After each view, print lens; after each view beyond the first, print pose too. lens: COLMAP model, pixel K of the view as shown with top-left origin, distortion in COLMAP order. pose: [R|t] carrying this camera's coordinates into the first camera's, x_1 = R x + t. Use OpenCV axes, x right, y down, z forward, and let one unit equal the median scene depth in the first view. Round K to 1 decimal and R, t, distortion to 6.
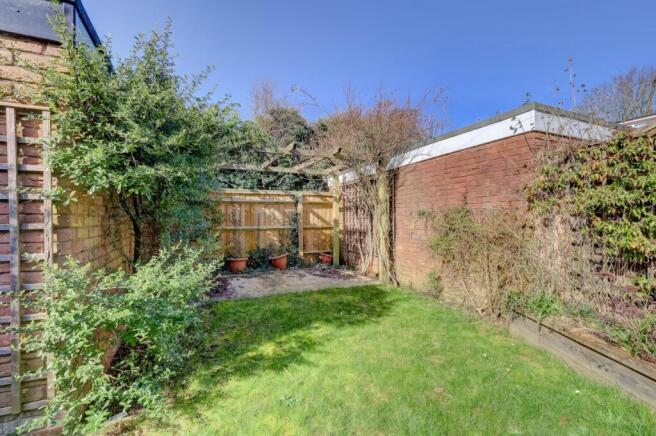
lens RADIAL K [[306.6, 0, 325.9], [0, 306.6, 214.6], [0, 0, 1]] dist [0.001066, 0.000479]
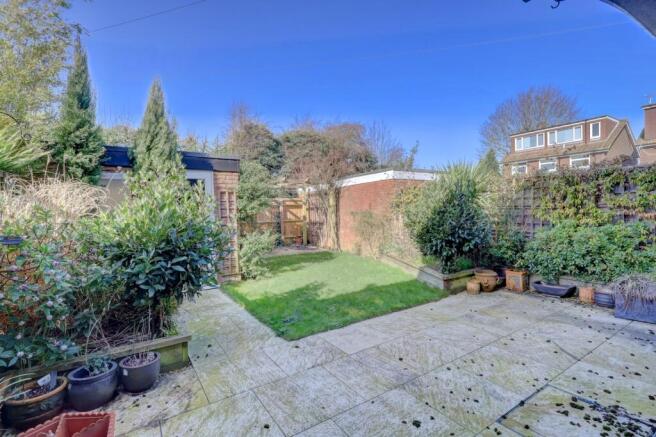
lens RADIAL K [[306.6, 0, 325.9], [0, 306.6, 215.1], [0, 0, 1]] dist [0.001066, 0.000479]
pose [[0.990105, -0.019511, 0.138964, -0.097744], [0.015374, 0.999408, 0.030785, -0.043417], [-0.139483, -0.028344, 0.989819, -0.746246]]
